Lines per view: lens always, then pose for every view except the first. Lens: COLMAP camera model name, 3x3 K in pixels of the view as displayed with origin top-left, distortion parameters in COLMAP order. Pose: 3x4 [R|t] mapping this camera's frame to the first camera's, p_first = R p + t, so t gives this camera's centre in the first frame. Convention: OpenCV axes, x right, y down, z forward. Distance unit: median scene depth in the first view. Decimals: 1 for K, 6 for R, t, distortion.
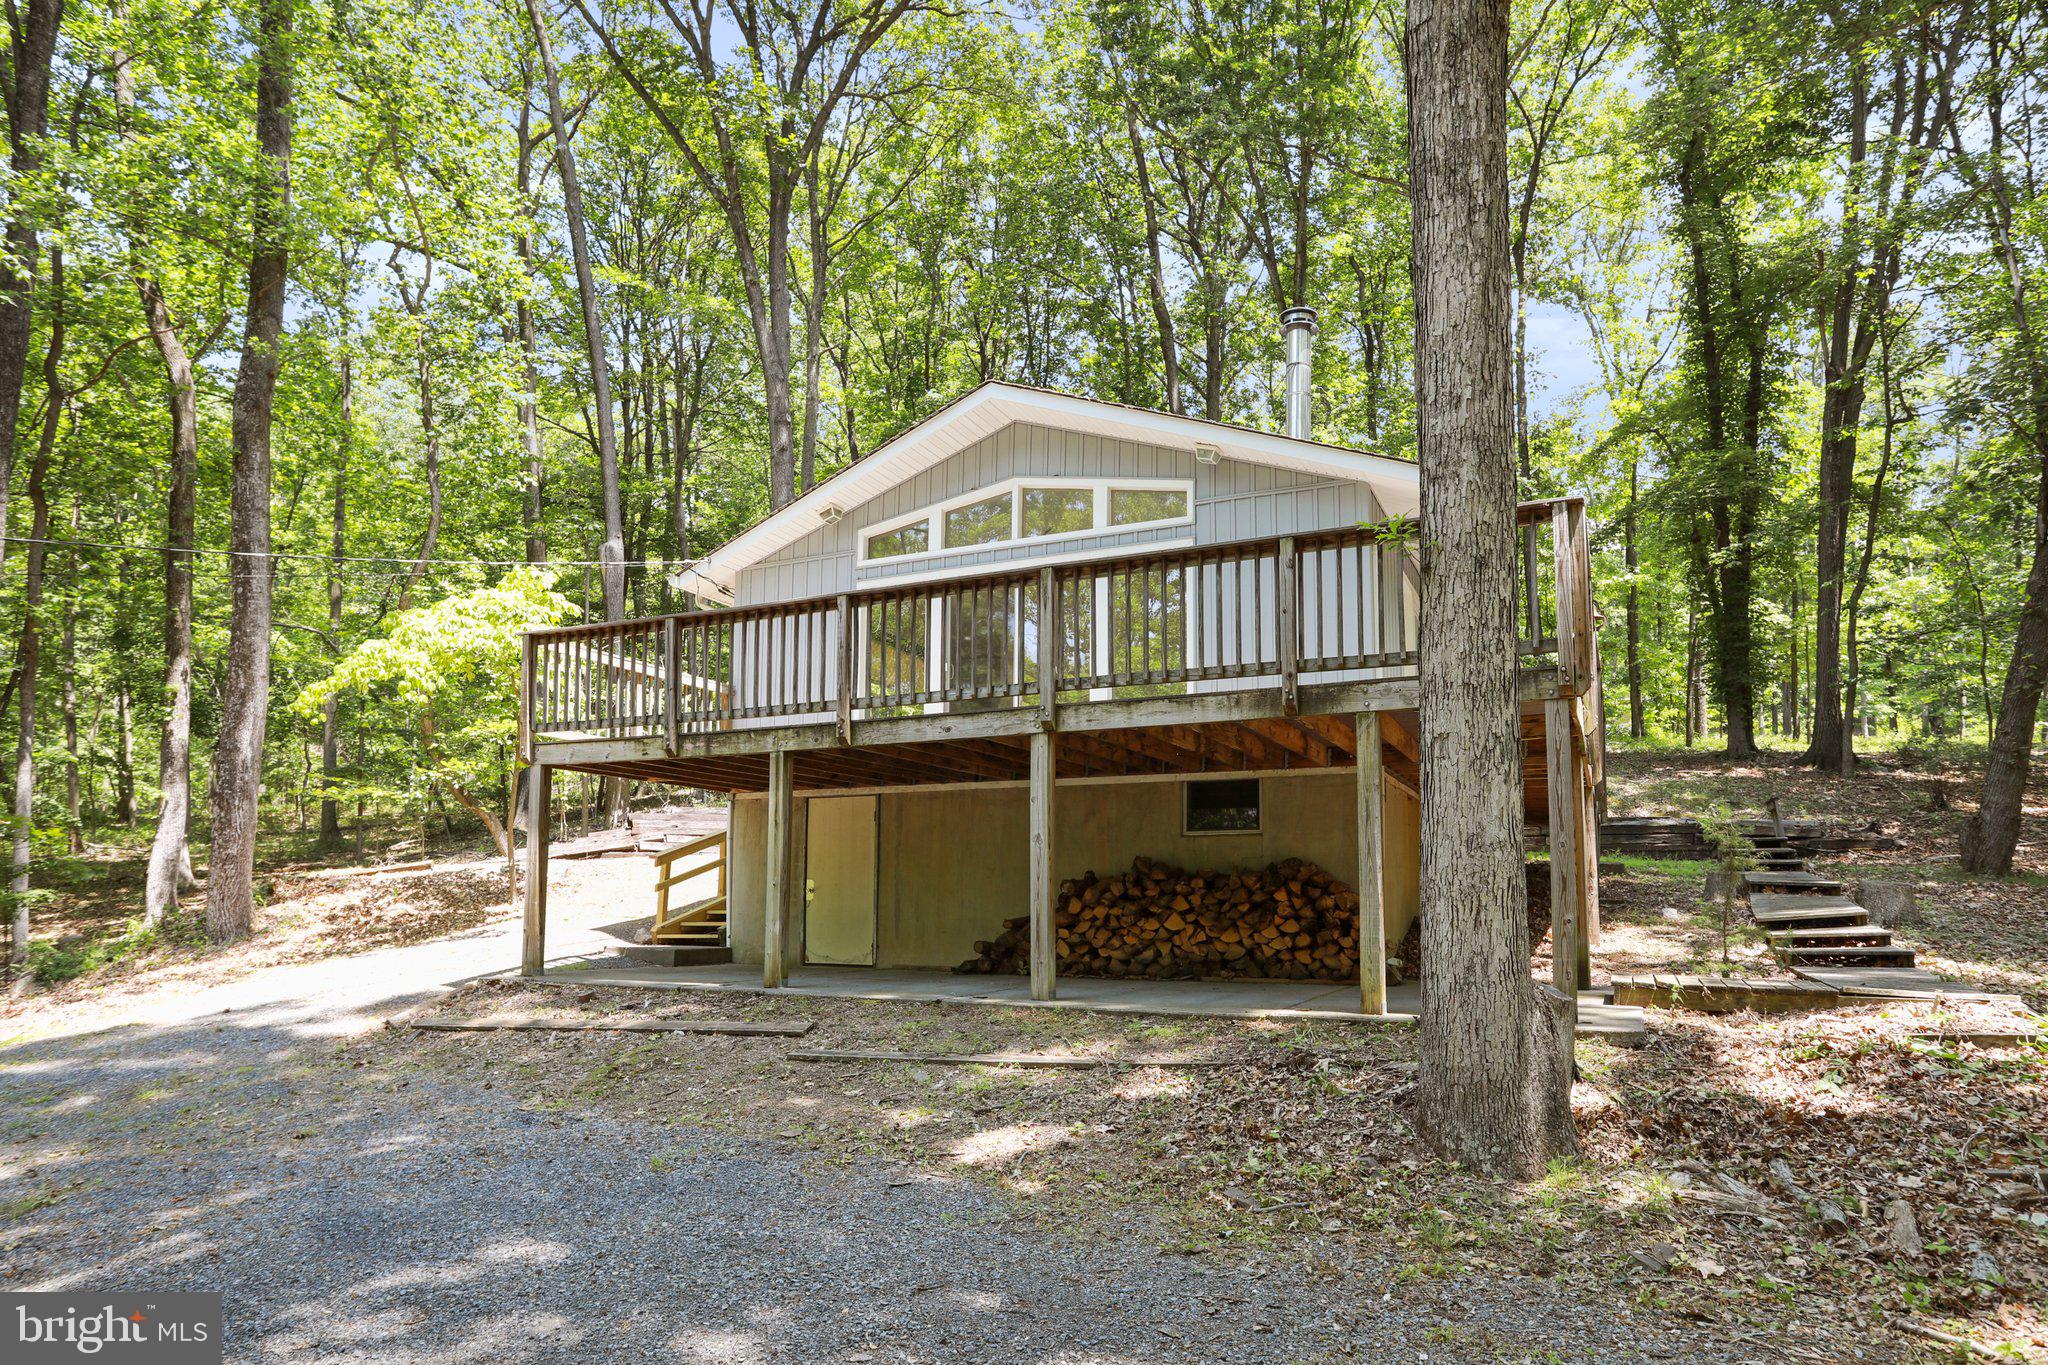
lens RADIAL K [[1244.4, 0, 1038.1], [0, 1244.4, 722.1], [0, 0, 1]] dist [-0.029994, 0.007129]
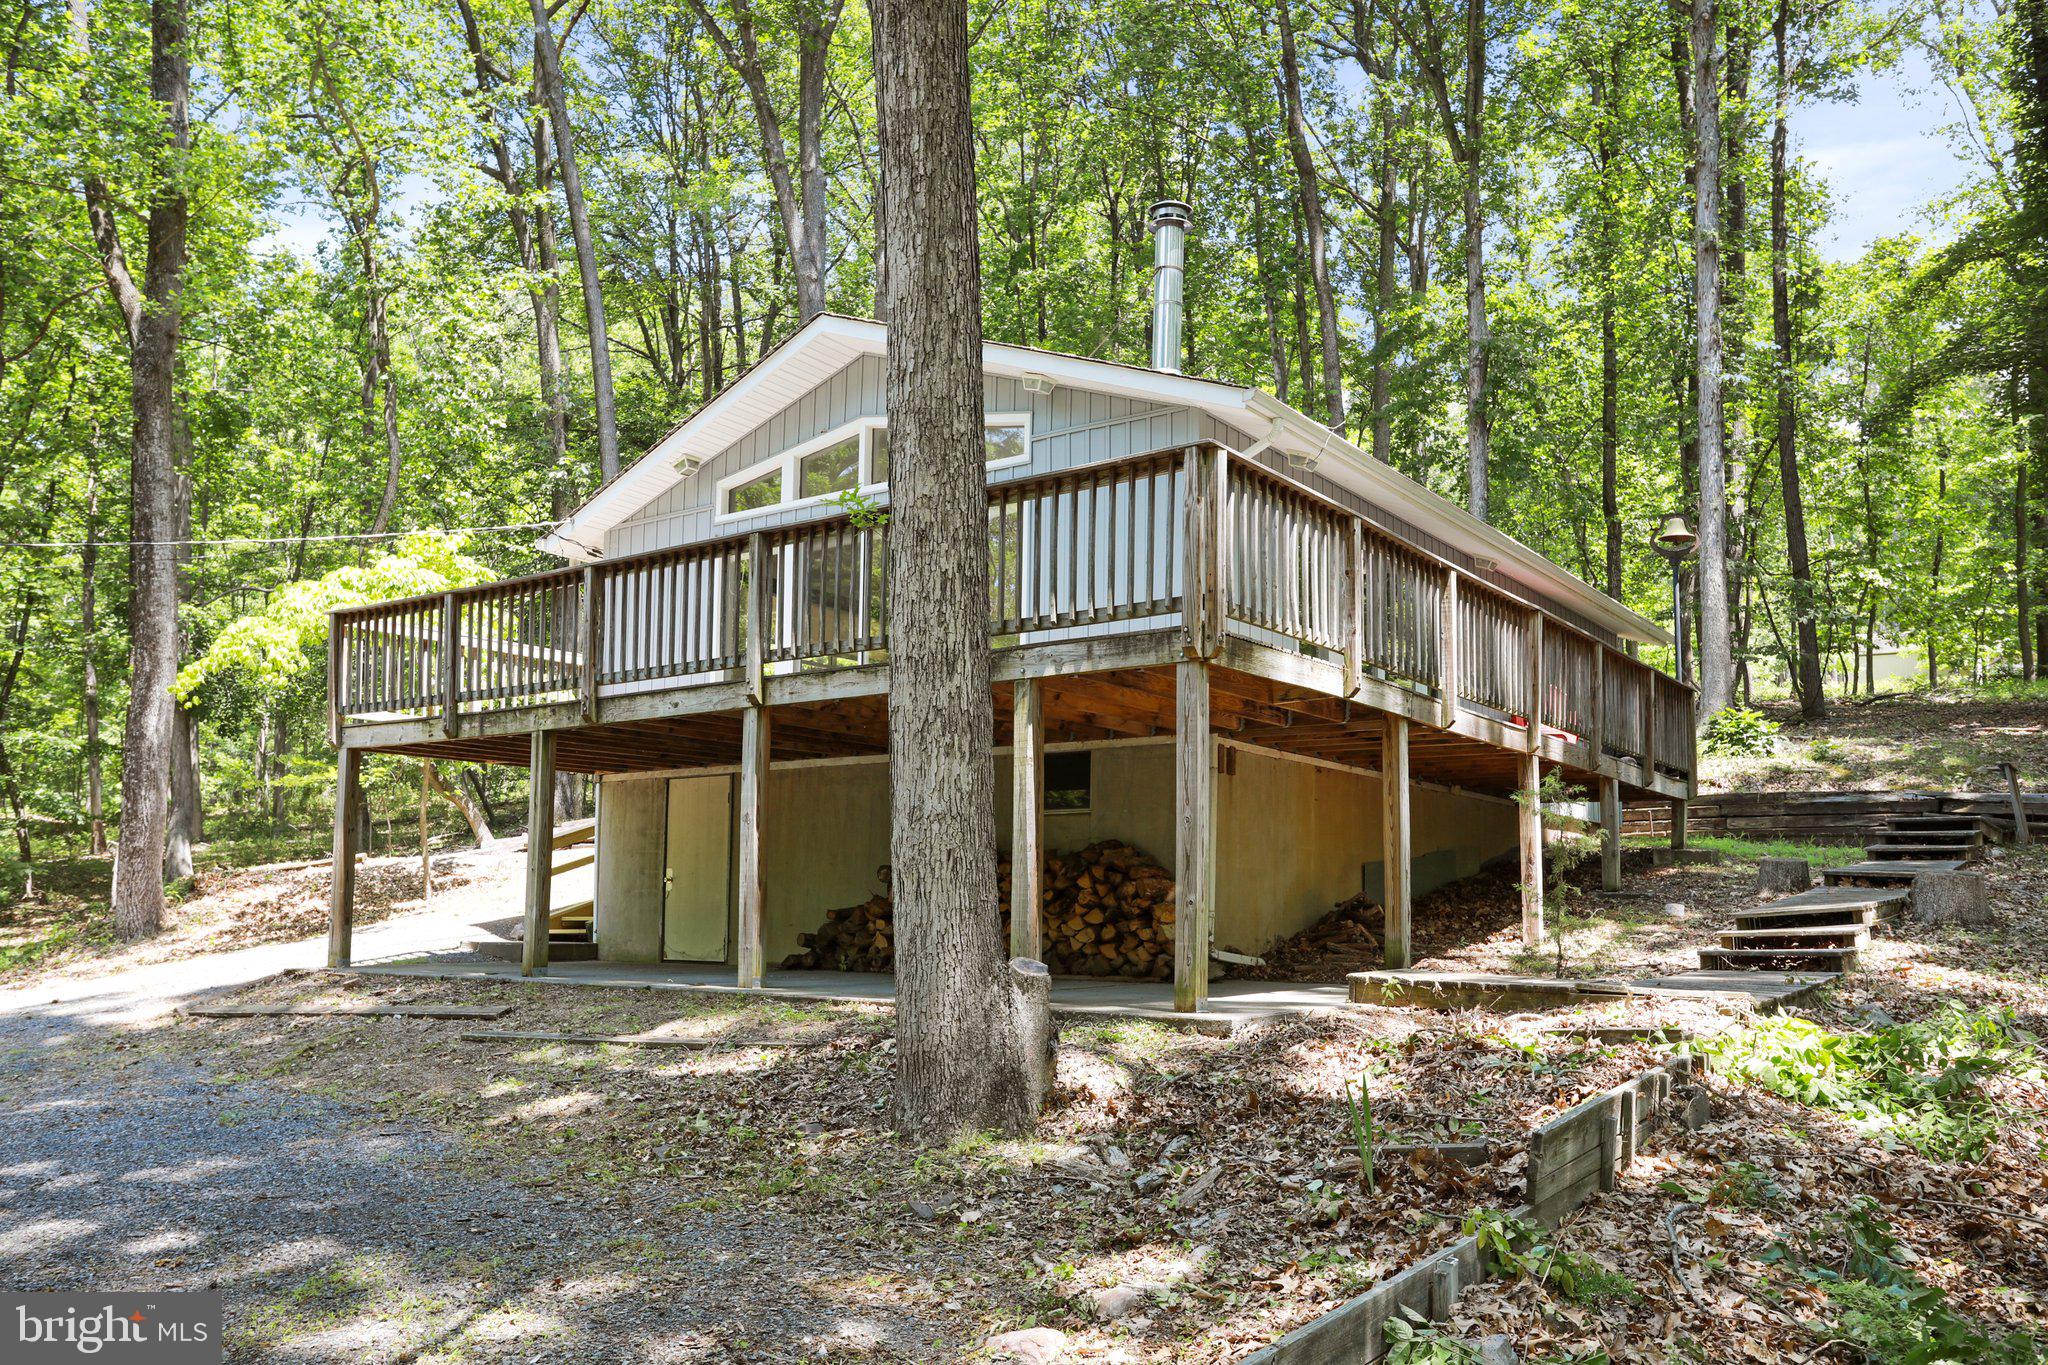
lens RADIAL K [[1631.4, 0, 1023.8], [0, 1631.4, 683.2], [0, 0, 1]] dist [0.005448, -0.000999]
pose [[0.981402, -0.023958, -0.190464, 0.354272], [0.024620, 0.999696, 0.001111, -0.004707], [0.190380, -0.005780, 0.981693, -0.145352]]
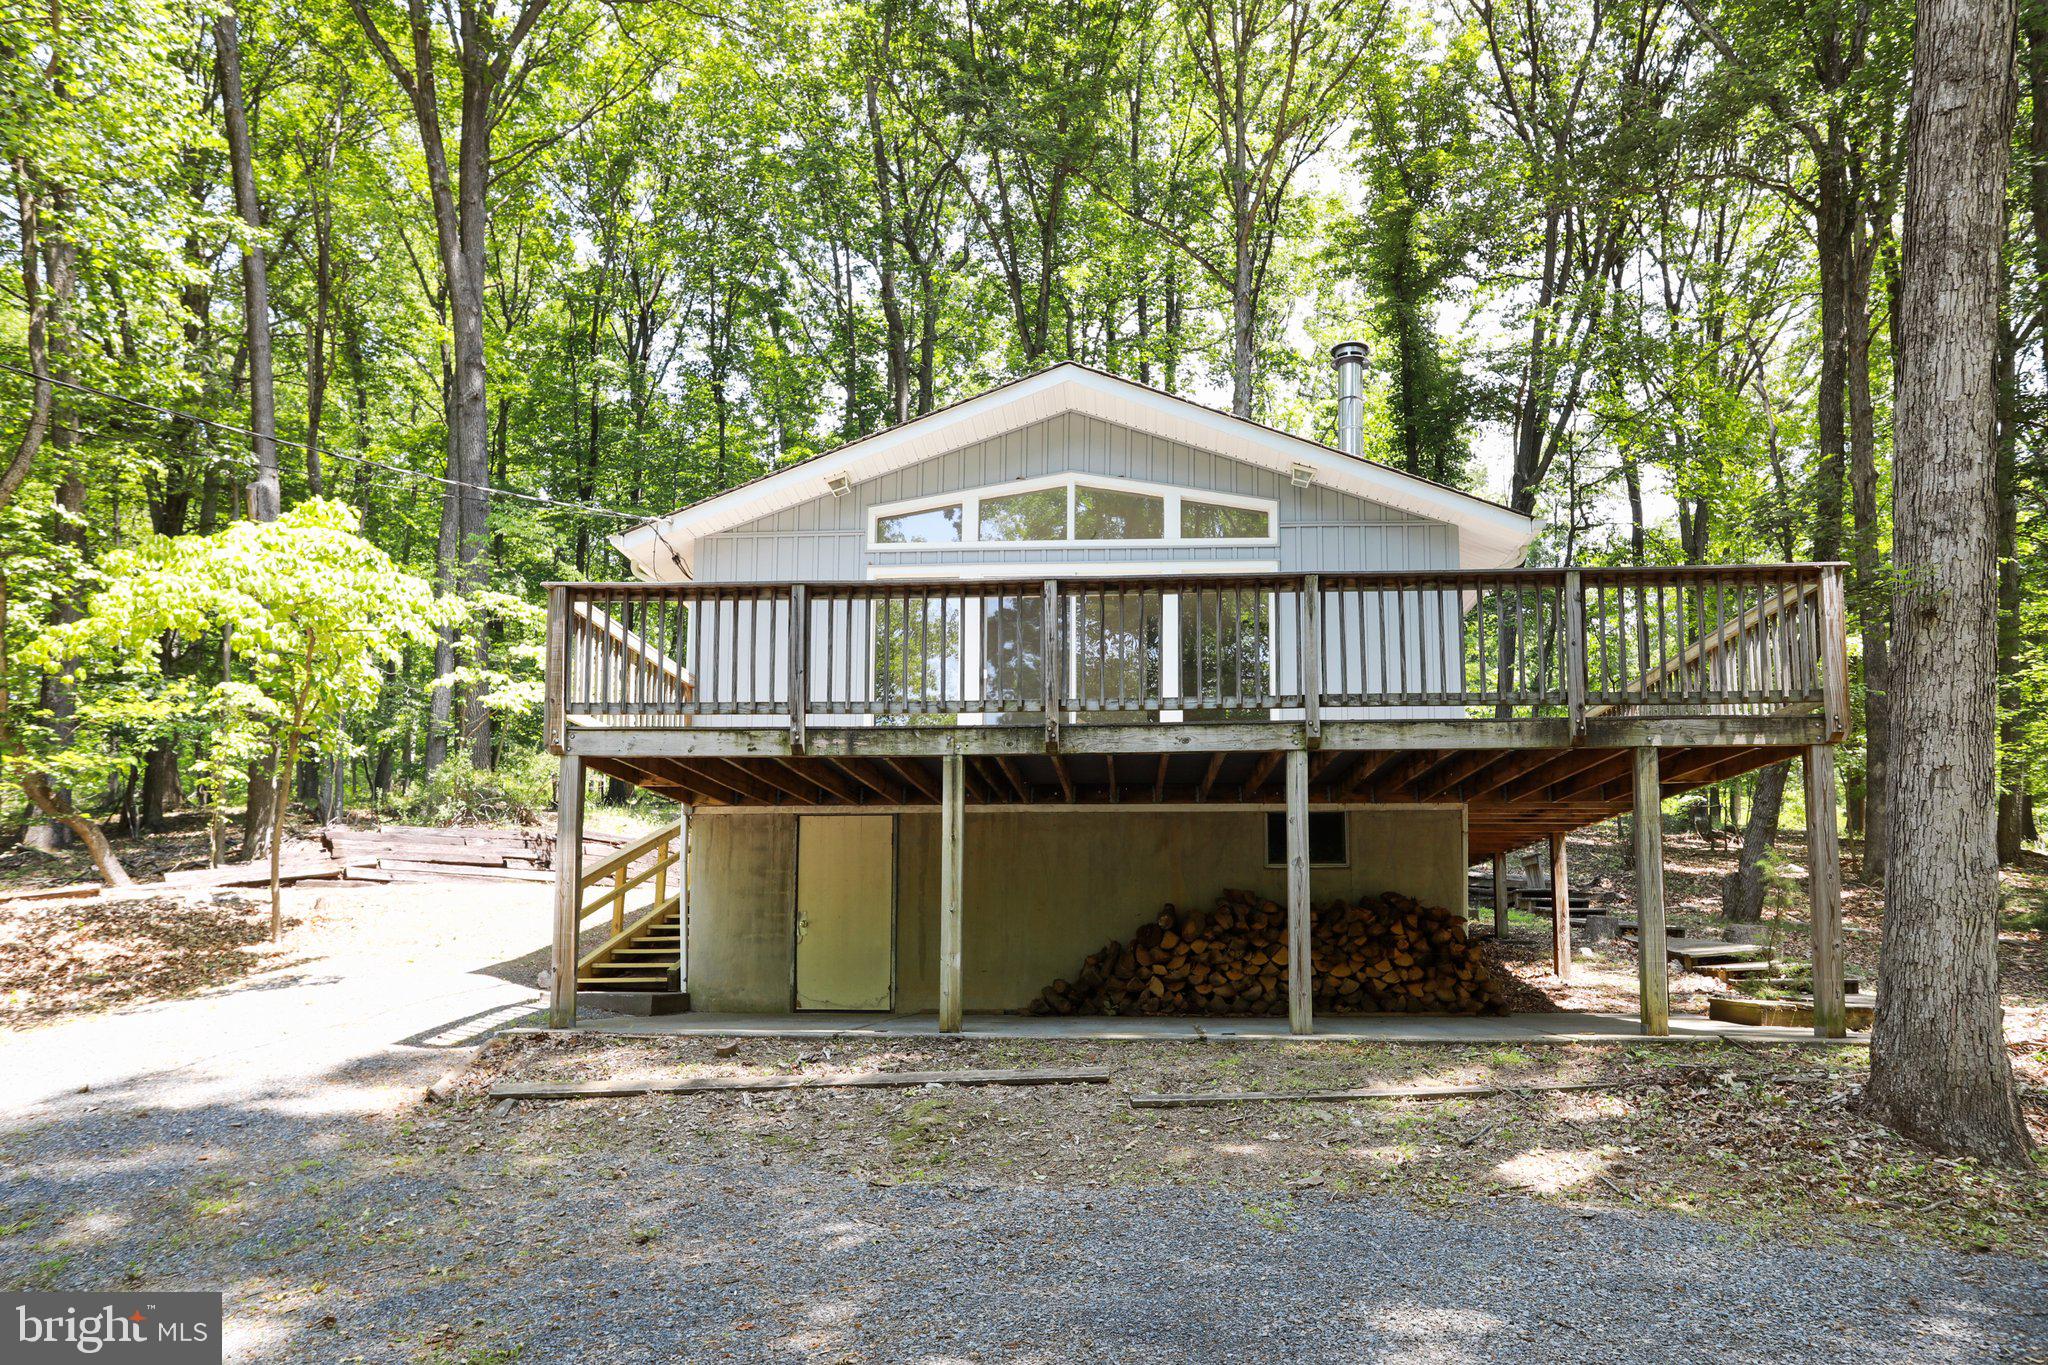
lens RADIAL K [[1319.0, 0, 1054.1], [0, 1319.0, 776.7], [0, 0, 1]] dist [-0.018487, 0.007377]
pose [[0.923067, 0.051094, 0.381231, -0.435595], [-0.053879, 0.998542, -0.003372, 0.033736], [-0.380848, -0.017428, 0.924473, 0.121989]]
